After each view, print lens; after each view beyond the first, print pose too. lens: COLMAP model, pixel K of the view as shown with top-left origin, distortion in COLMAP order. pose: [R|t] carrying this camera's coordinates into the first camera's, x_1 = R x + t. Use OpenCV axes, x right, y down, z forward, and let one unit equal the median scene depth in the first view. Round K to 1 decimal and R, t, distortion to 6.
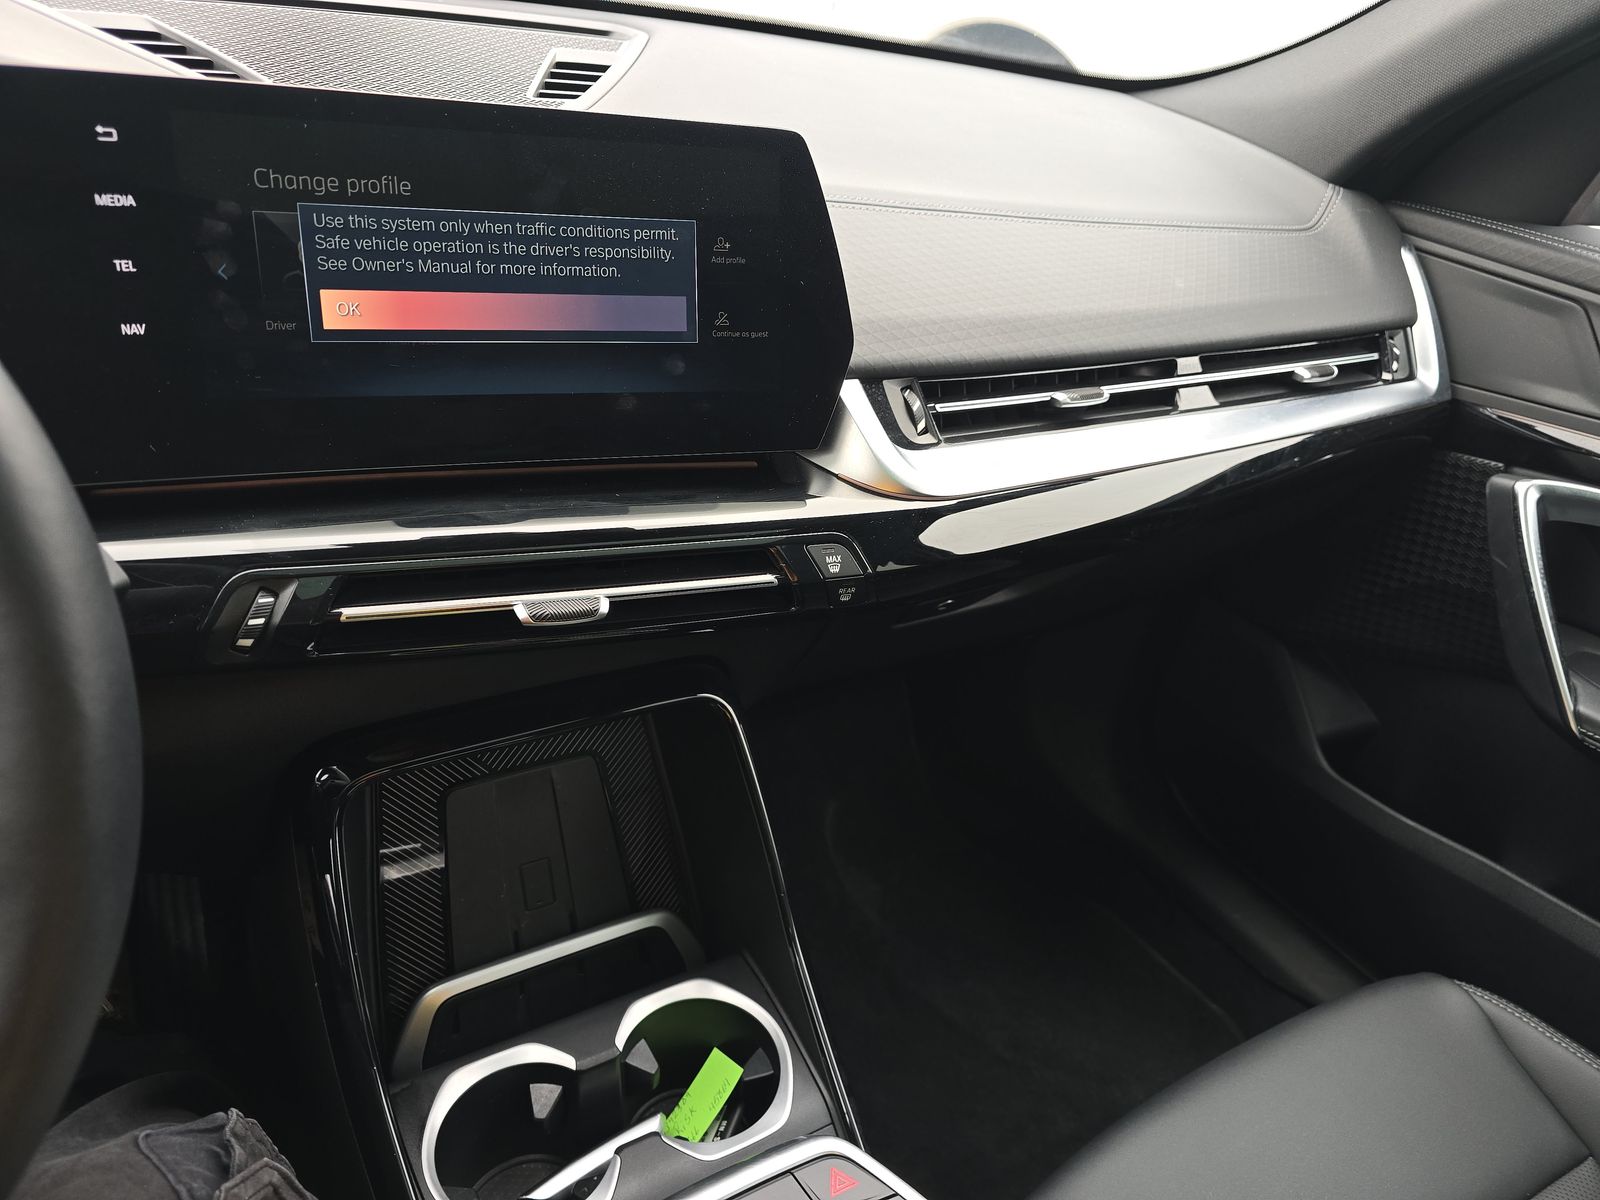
lens RADIAL K [[1123.0, 0, 811.2], [0, 1123.0, 600.2], [0, 0, 1]] dist [0.065995, -0.063640]
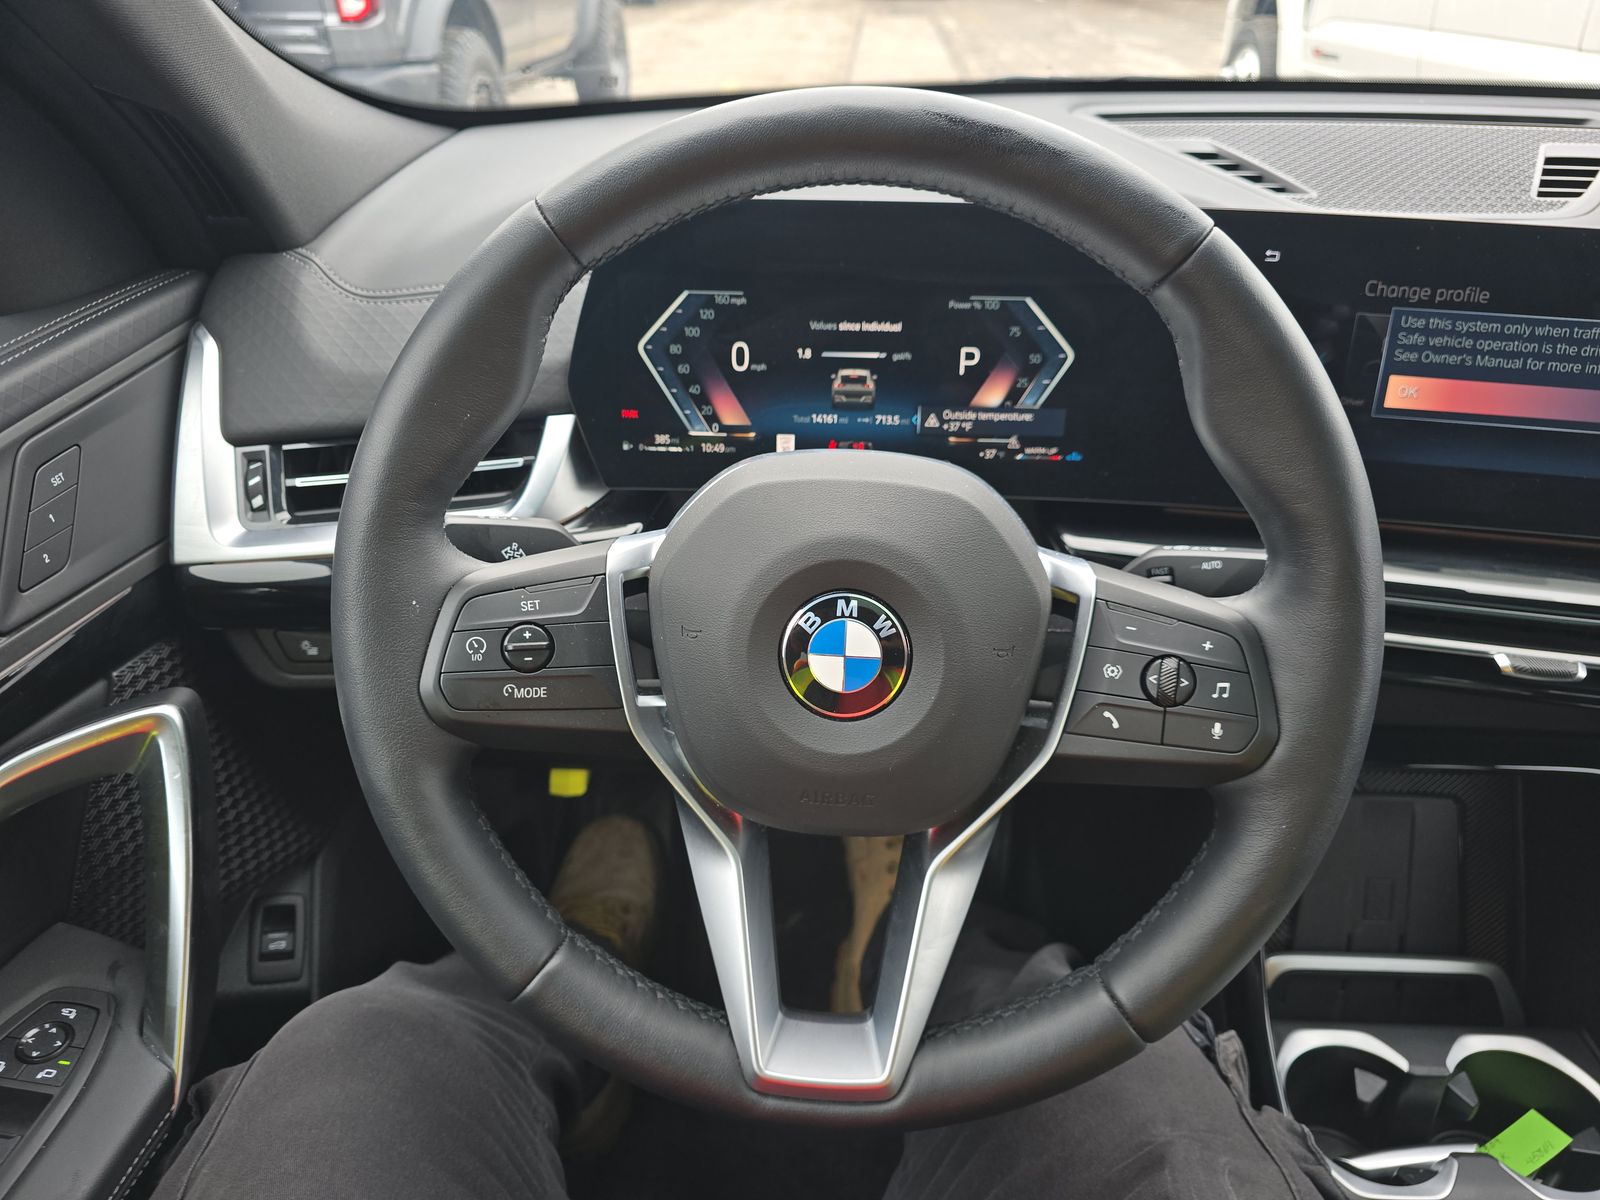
lens RADIAL K [[1123.0, 0, 811.2], [0, 1123.0, 600.2], [0, 0, 1]] dist [0.065995, -0.063640]
pose [[0.841227, 0.186257, -0.507587, -0.272147], [-0.195933, 0.979997, 0.034885, 0.046715], [0.503931, 0.070107, 0.860894, -0.358895]]
